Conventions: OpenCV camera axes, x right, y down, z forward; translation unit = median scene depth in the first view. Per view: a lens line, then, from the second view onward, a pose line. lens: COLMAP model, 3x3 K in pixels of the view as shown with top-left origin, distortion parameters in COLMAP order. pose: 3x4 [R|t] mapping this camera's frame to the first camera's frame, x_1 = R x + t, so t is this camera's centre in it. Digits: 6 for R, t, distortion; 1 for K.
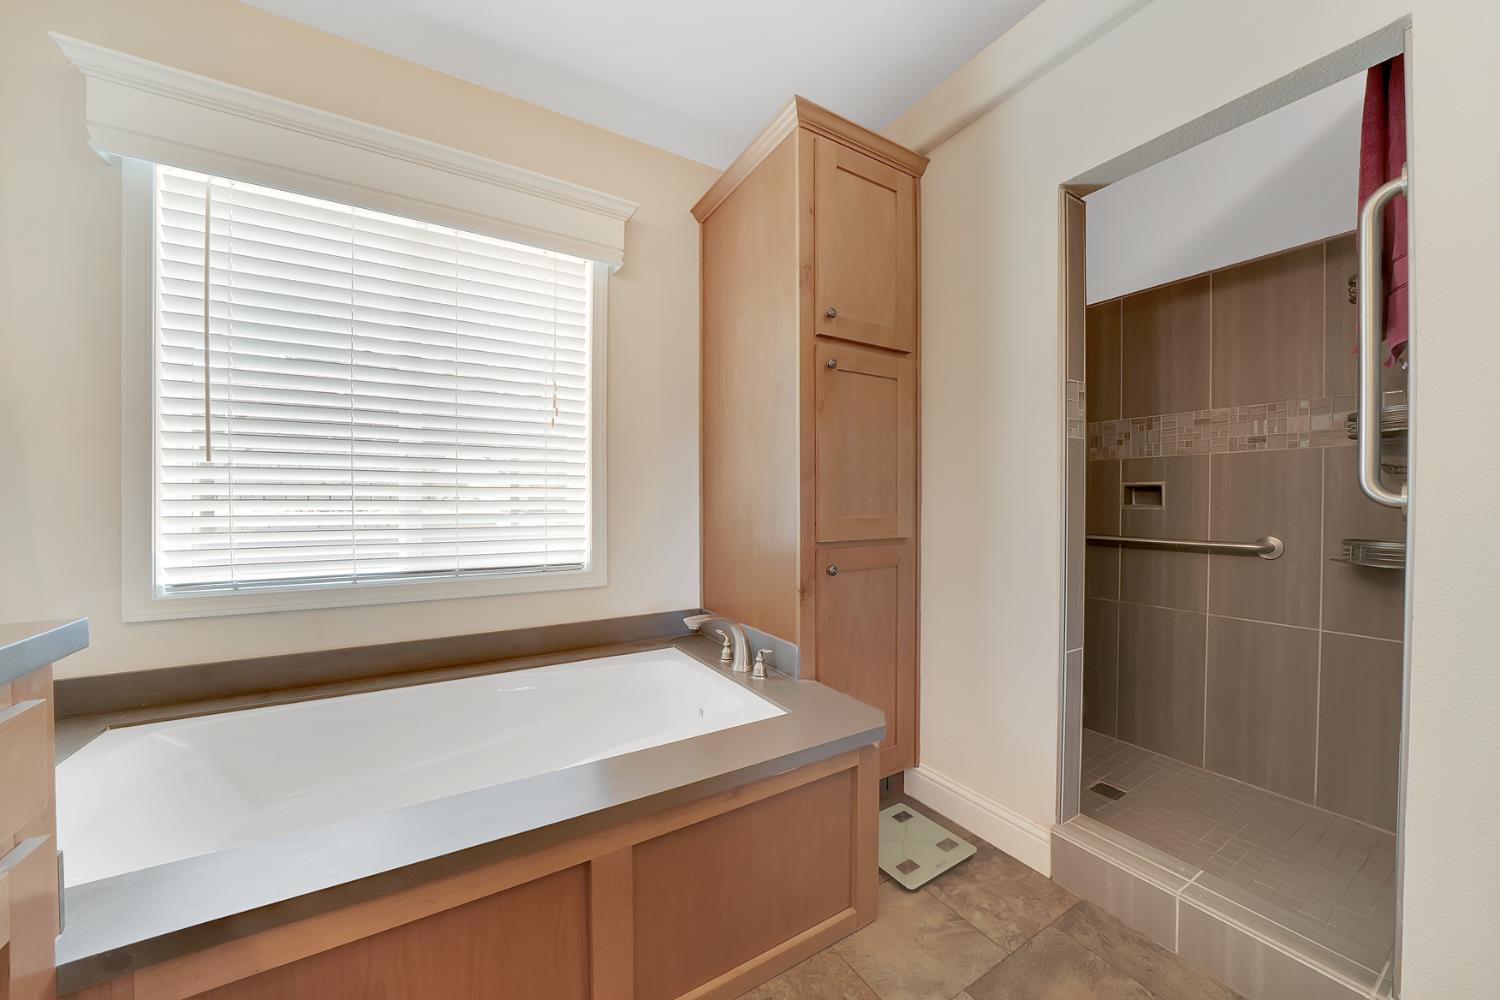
lens RADIAL K [[532.3, 0, 746.7], [0, 532.3, 509.1], [0, 0, 1]] dist [-0.017905, 0.000129]
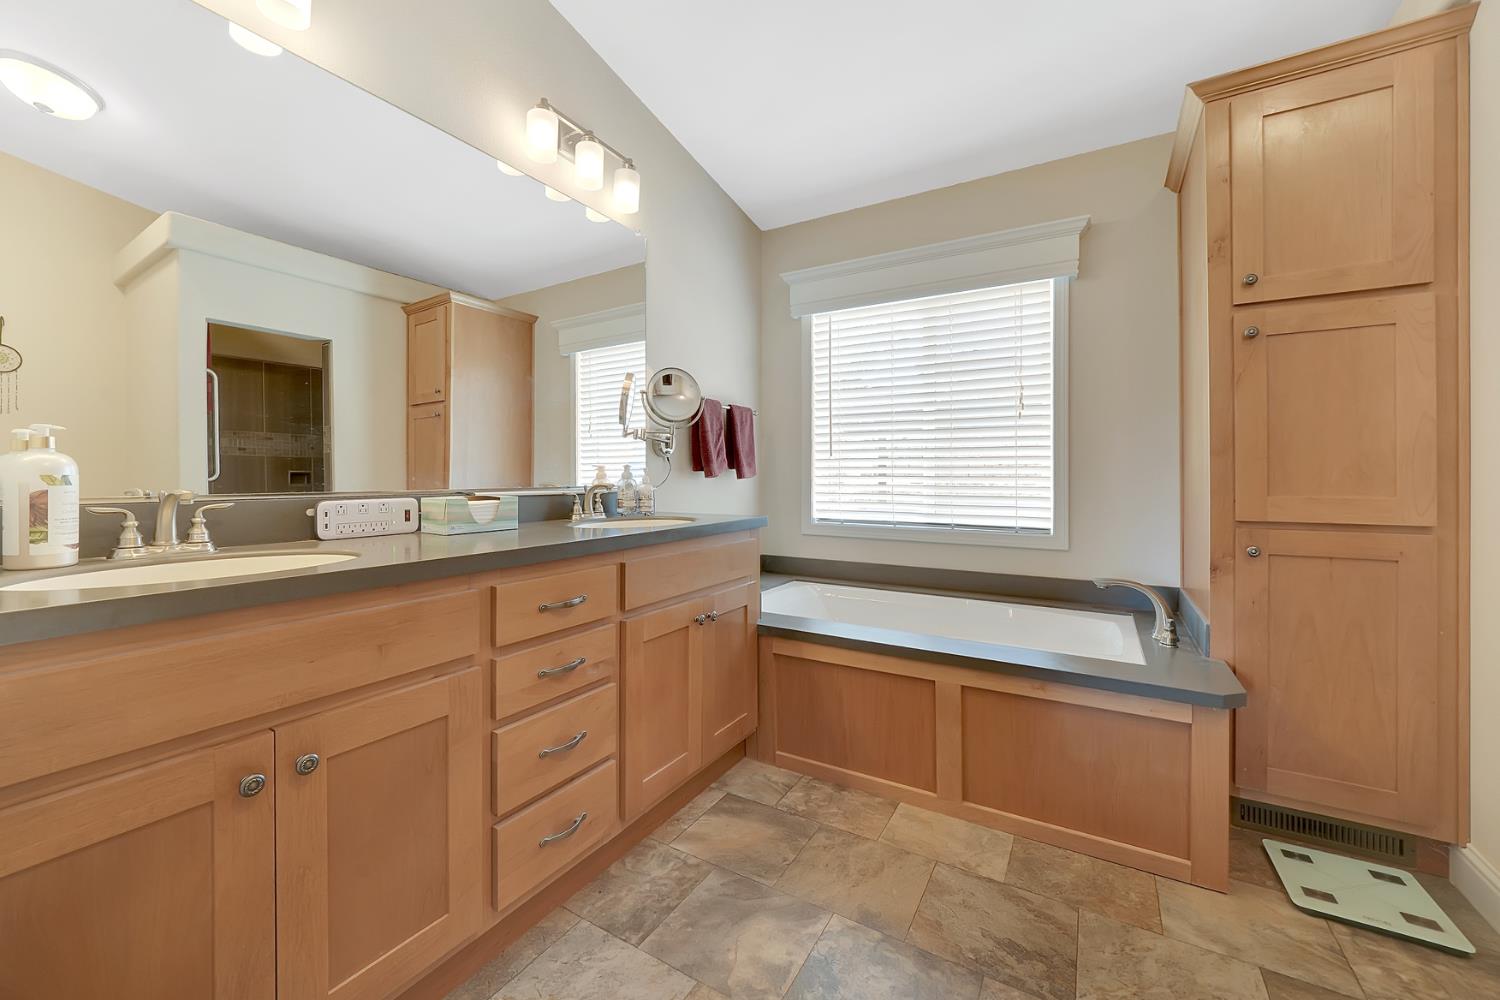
lens RADIAL K [[549.6, 0, 737.7], [0, 549.6, 500.7], [0, 0, 1]] dist [-0.015448, 0.000228]
pose [[0.468268, 0.039522, -0.882702, 0.570614], [-0.015144, 0.999211, 0.036705, 0.004664], [0.883456, -0.003820, 0.468498, -0.249566]]
